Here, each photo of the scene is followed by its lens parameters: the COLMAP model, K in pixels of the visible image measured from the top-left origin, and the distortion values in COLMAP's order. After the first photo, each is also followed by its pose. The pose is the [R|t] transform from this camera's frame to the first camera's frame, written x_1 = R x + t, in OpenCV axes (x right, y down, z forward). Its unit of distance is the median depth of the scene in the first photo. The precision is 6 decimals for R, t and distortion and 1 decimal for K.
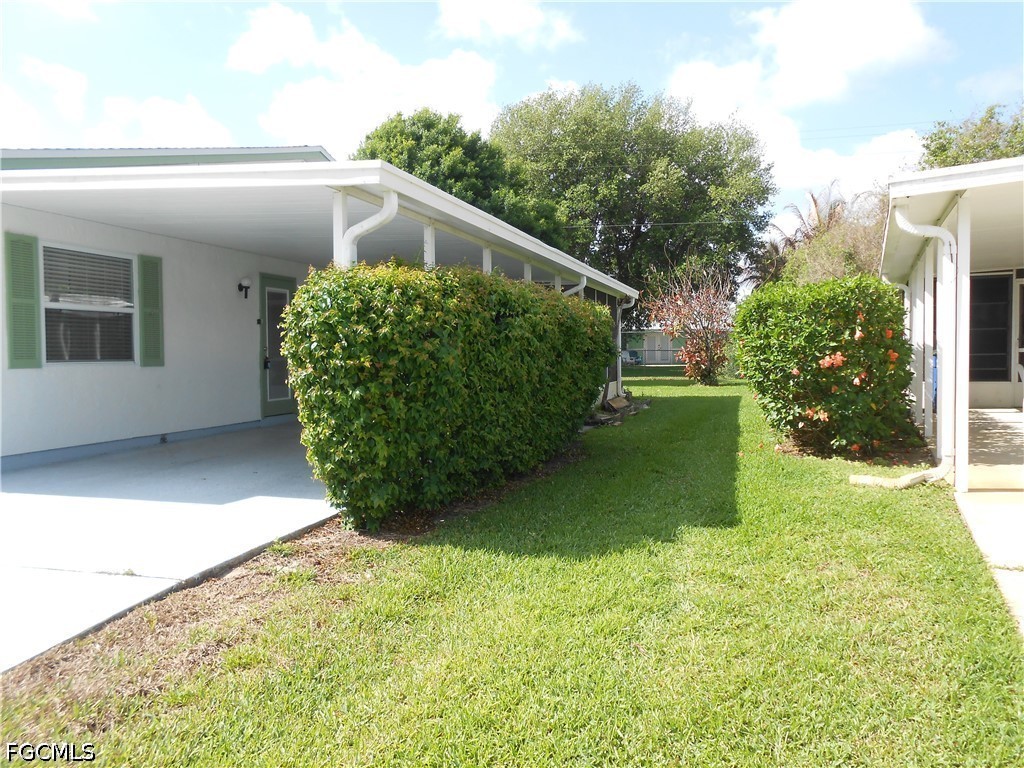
lens RADIAL K [[807.9, 0, 522.8], [0, 807.9, 393.9], [0, 0, 1]] dist [-0.040304, 0.062586]
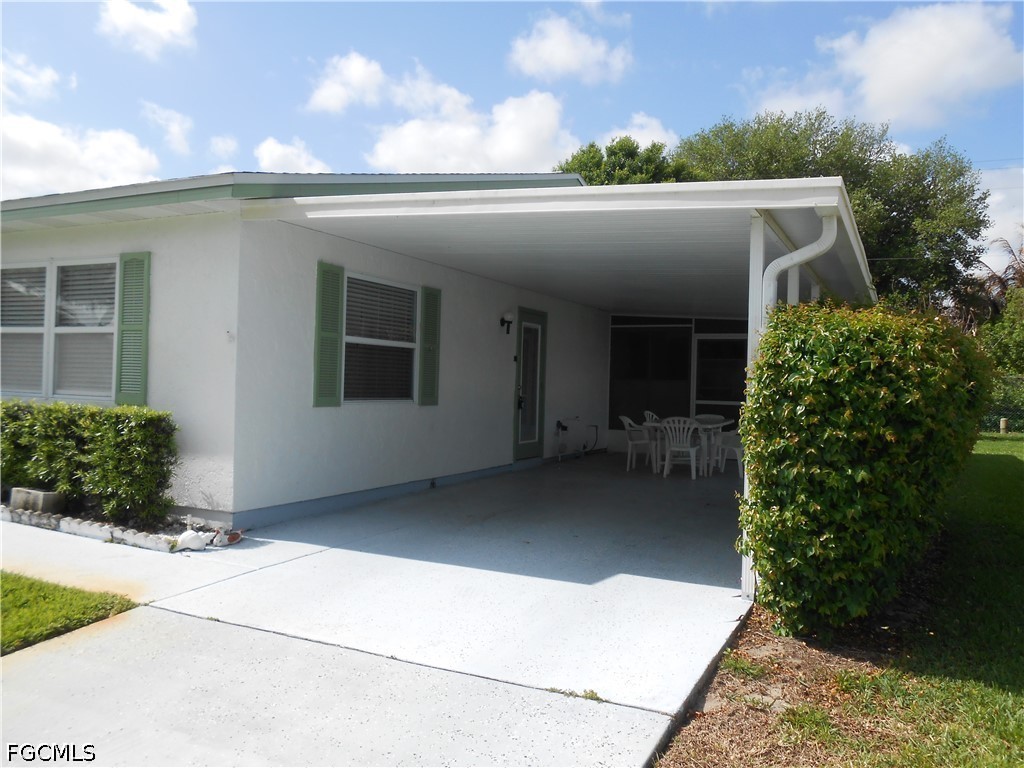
lens RADIAL K [[807.9, 0, 521.3], [0, 807.9, 397.1], [0, 0, 1]] dist [-0.040304, 0.062586]
pose [[0.985382, 0.033994, -0.166934, -0.313836], [-0.039993, 0.998665, -0.032703, -0.028264], [0.165599, 0.038901, 0.985426, 0.147986]]
